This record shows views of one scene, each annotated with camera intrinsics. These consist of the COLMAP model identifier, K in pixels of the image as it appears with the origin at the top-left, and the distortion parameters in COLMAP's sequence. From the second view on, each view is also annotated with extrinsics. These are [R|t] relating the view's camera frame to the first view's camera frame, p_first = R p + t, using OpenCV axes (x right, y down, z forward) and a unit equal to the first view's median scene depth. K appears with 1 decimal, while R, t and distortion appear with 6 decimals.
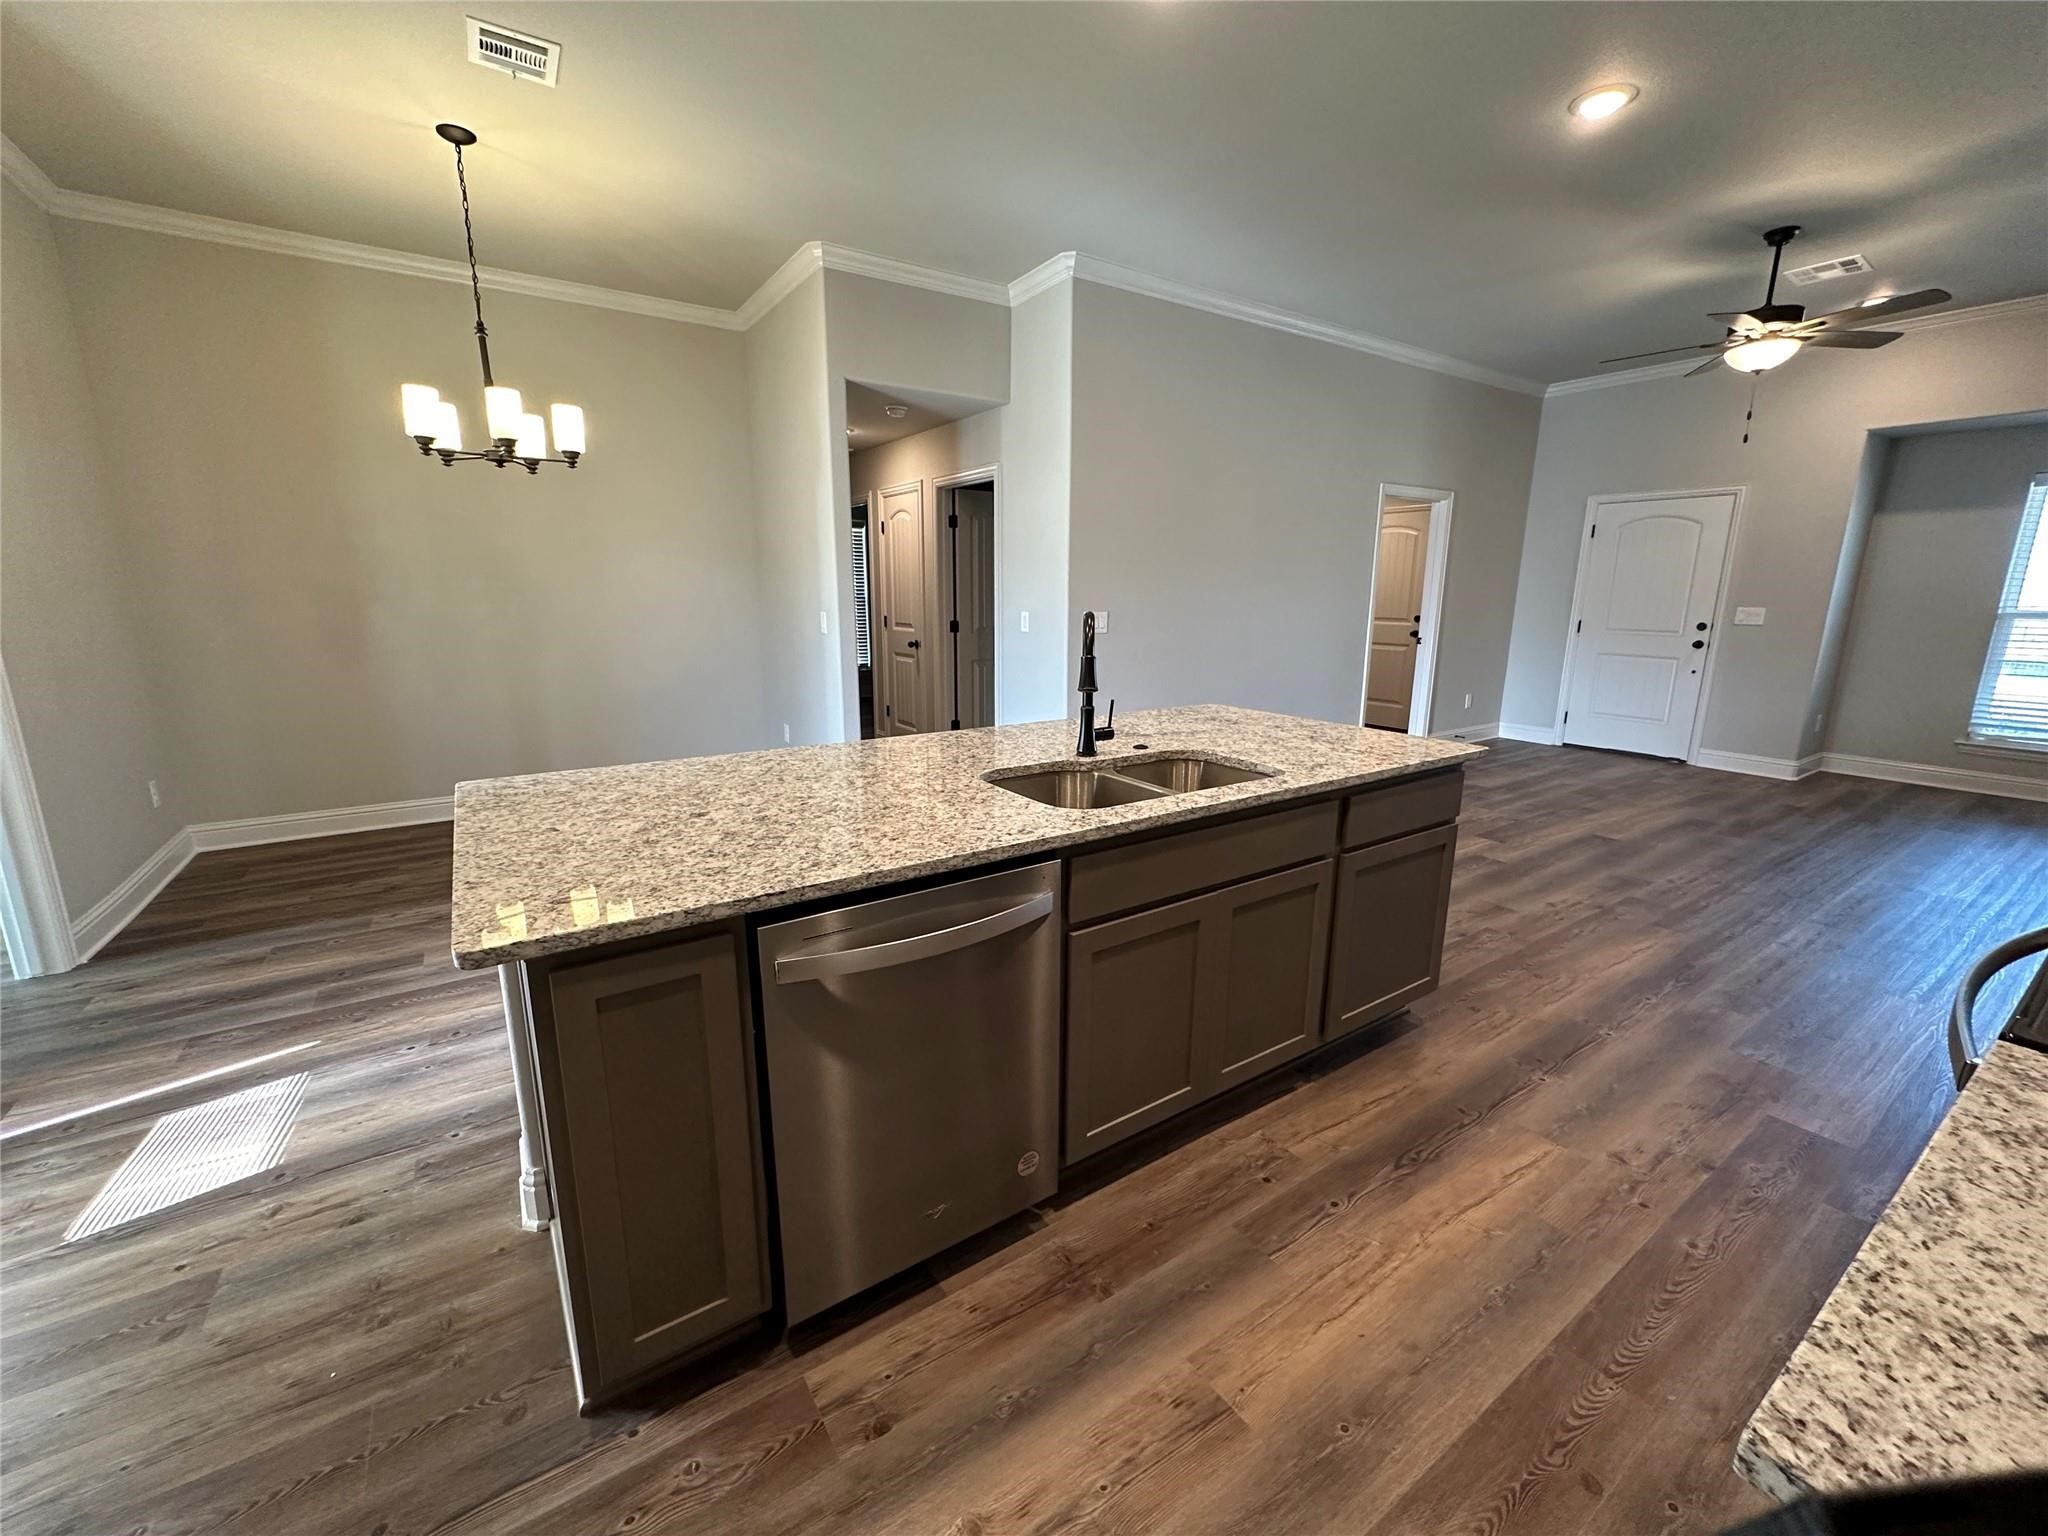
lens RADIAL K [[813.7, 0, 1031.6], [0, 813.7, 774.0], [0, 0, 1]] dist [-0.006029, 0.000735]
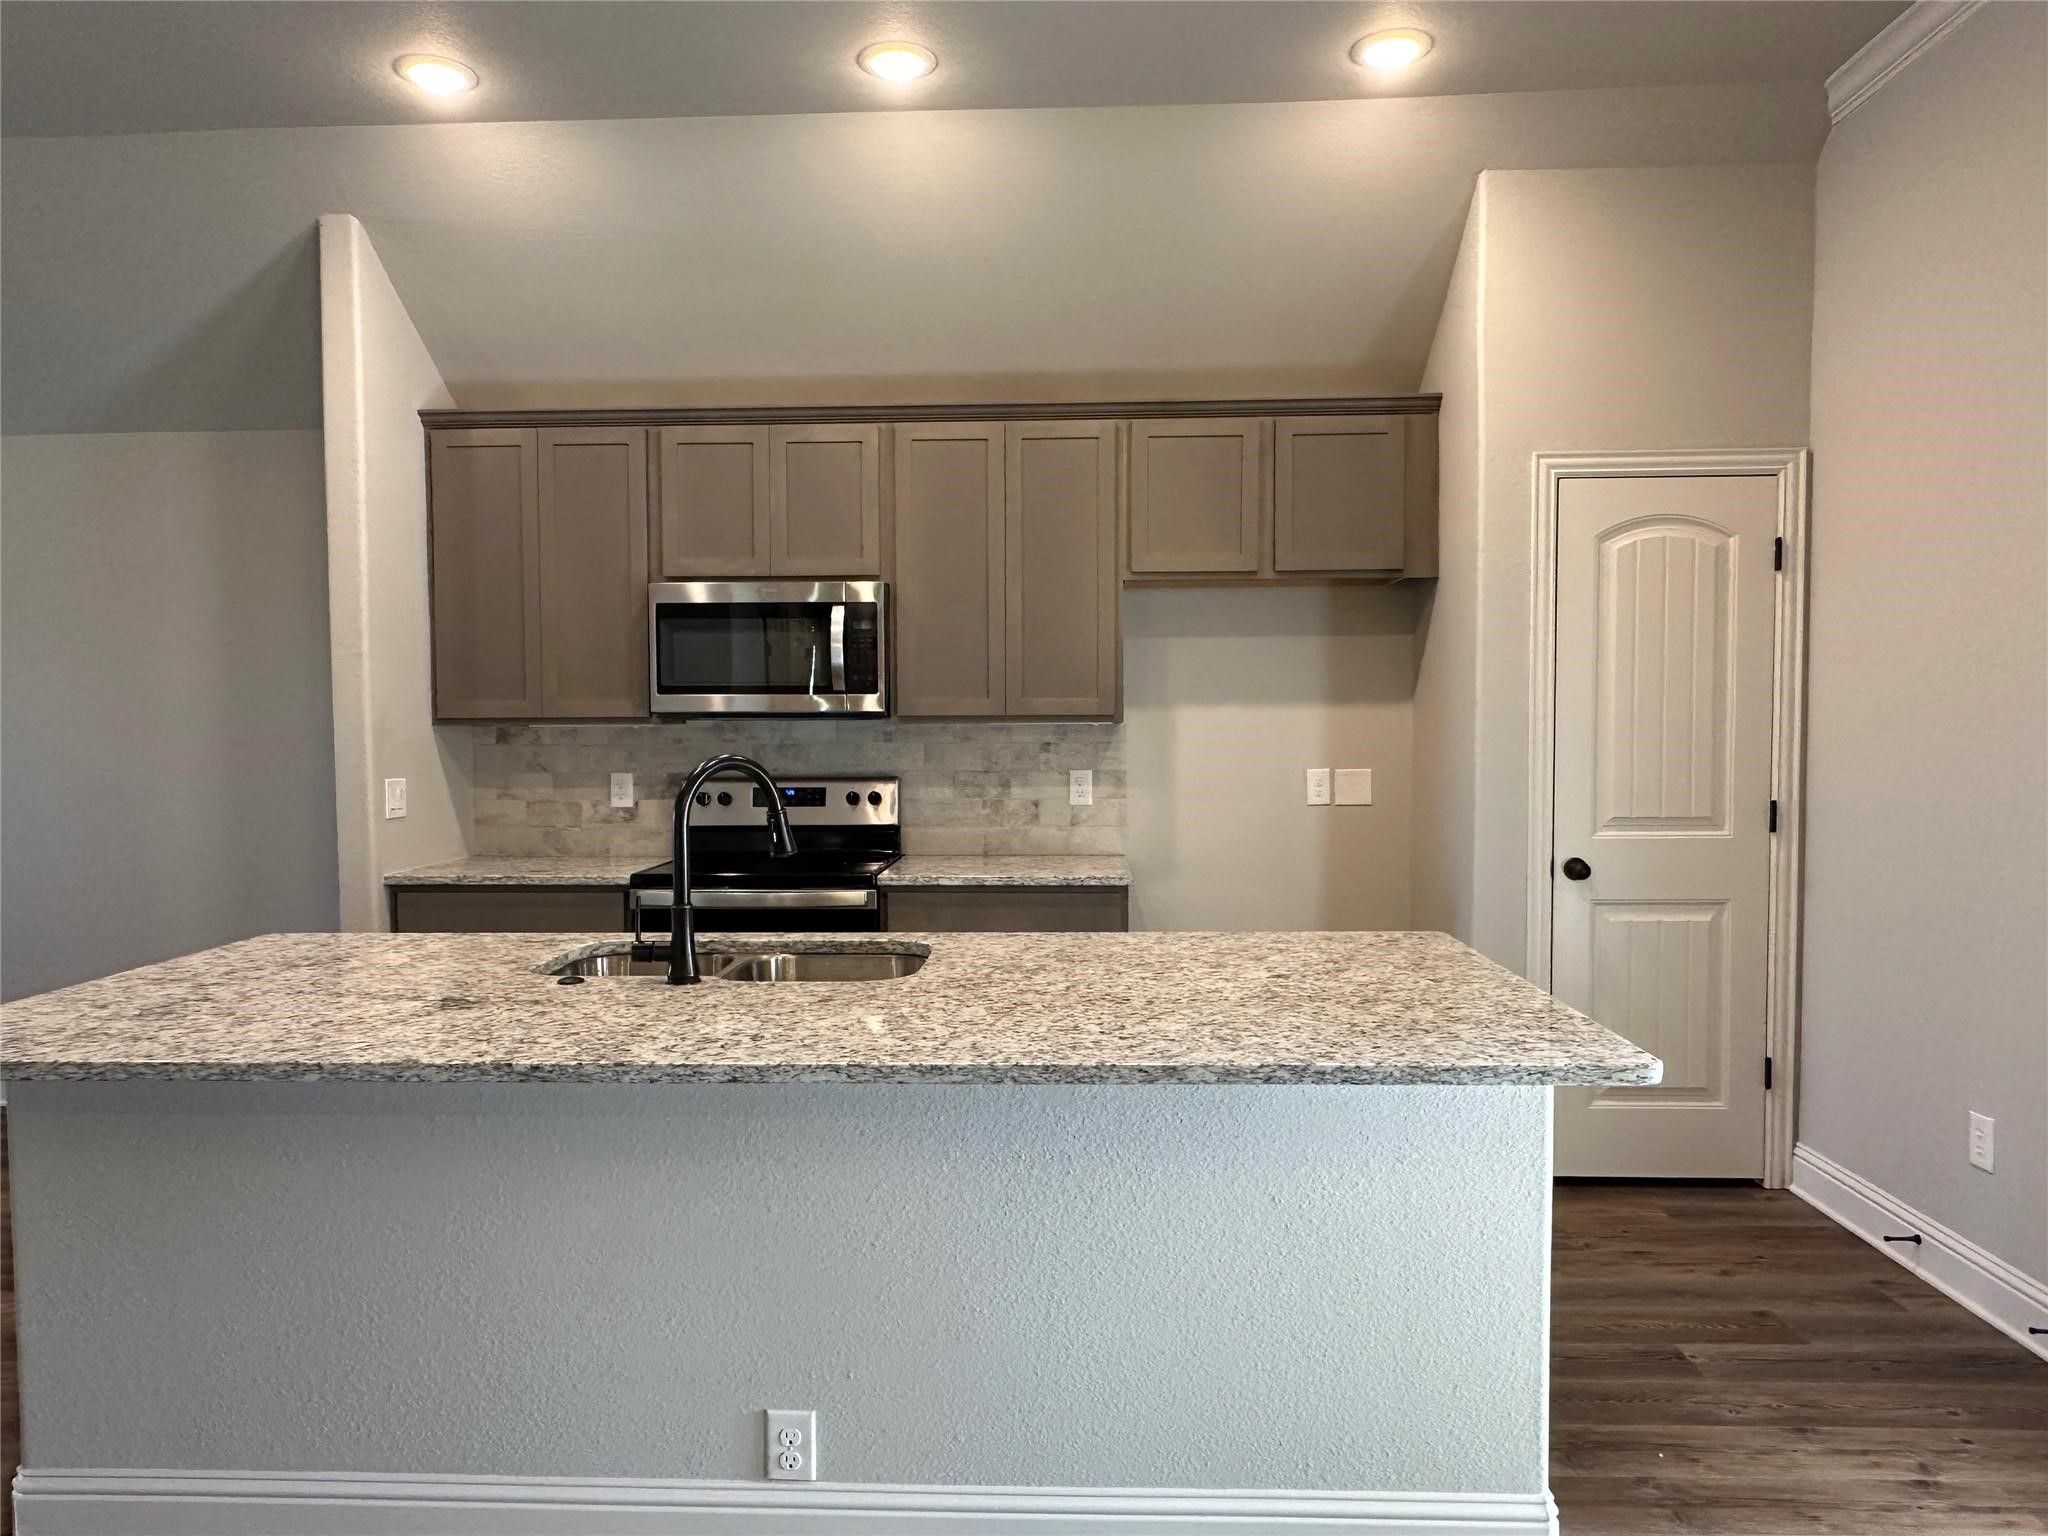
lens RADIAL K [[1381.8, 0, 1004.4], [0, 1381.8, 810.4], [0, 0, 1]] dist [-0.002079, 0.000365]
pose [[-0.797546, -0.036283, 0.602167, -0.520873], [0.138464, 0.960530, 0.241265, -0.258274], [-0.587153, 0.275799, -0.761043, 1.111906]]
